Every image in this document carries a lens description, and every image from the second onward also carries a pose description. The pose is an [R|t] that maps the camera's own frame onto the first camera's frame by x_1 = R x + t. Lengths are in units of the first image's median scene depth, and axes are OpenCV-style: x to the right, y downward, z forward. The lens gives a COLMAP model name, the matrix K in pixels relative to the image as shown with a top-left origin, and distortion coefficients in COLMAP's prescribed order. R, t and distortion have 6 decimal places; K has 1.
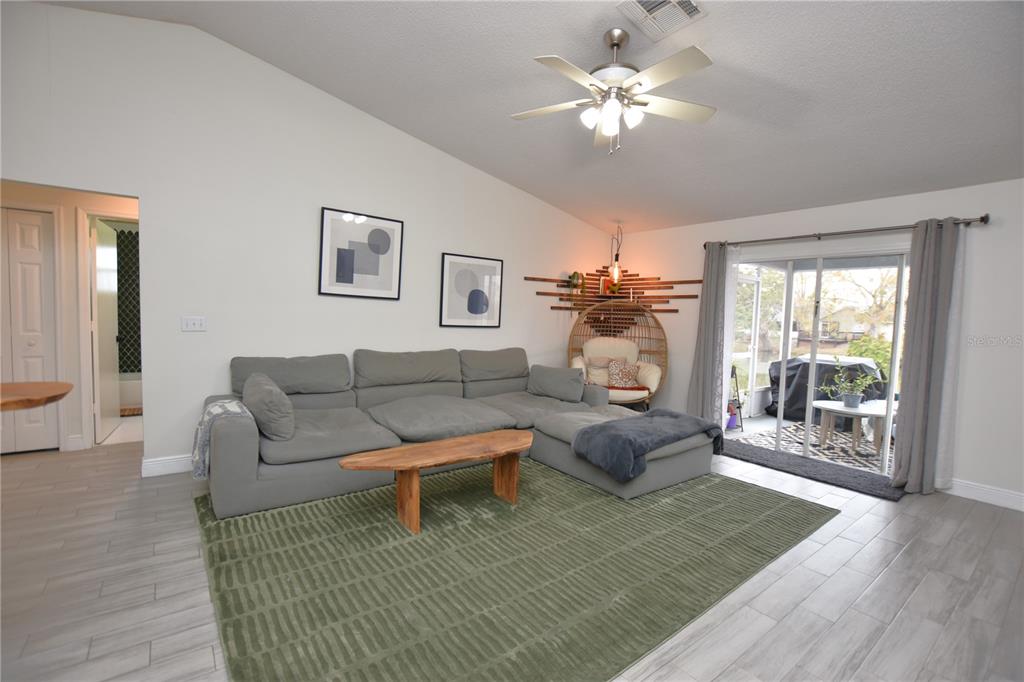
lens RADIAL K [[456.7, 0, 515.1], [0, 456.7, 339.8], [0, 0, 1]] dist [-0.027632, 0.000479]
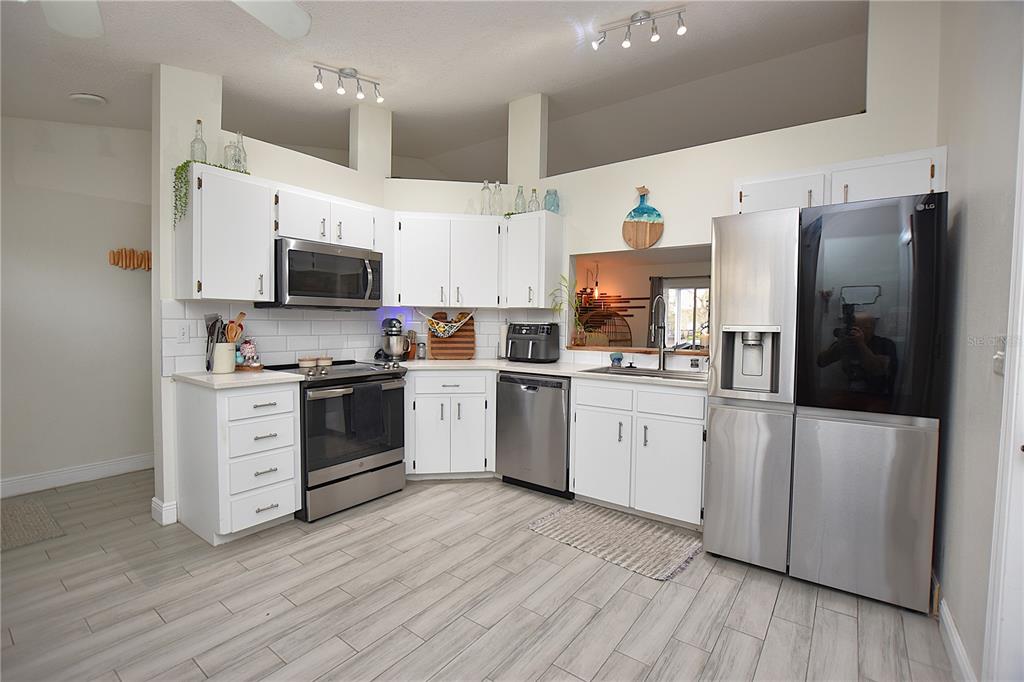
lens RADIAL K [[456.7, 0, 508.8], [0, 456.7, 338.4], [0, 0, 1]] dist [-0.027632, 0.000479]
pose [[0.970491, -0.031321, 0.239093, -0.490380], [0.035792, 0.999256, -0.014379, 0.028949], [-0.238464, 0.022513, 0.970890, -0.527798]]
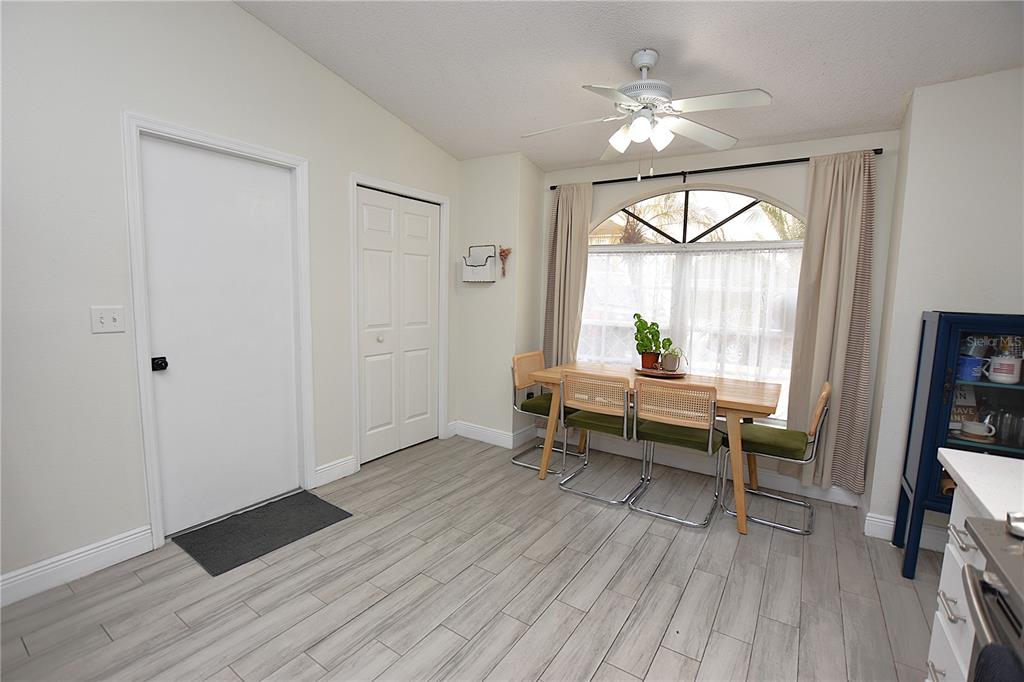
lens RADIAL K [[456.7, 0, 505.5], [0, 456.7, 342.5], [0, 0, 1]] dist [-0.027632, 0.000479]
pose [[-0.956877, -0.019262, -0.289855, 0.050620], [-0.069214, 0.984181, 0.163087, -0.206275], [0.282129, 0.176116, -0.943073, 2.447578]]
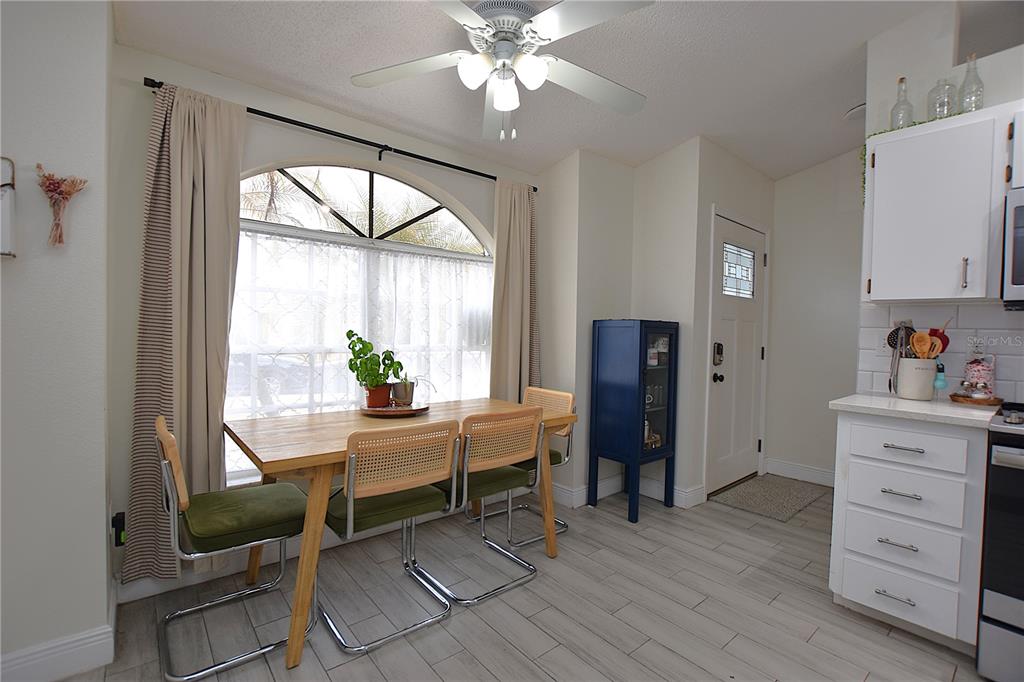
lens RADIAL K [[456.7, 0, 507.9], [0, 456.7, 341.4], [0, 0, 1]] dist [-0.027632, 0.000479]
pose [[-0.000954, -0.007379, -0.999972, 0.376500], [-0.082039, 0.996603, -0.007276, 0.040668], [0.996629, 0.082030, -0.001556, 0.558488]]
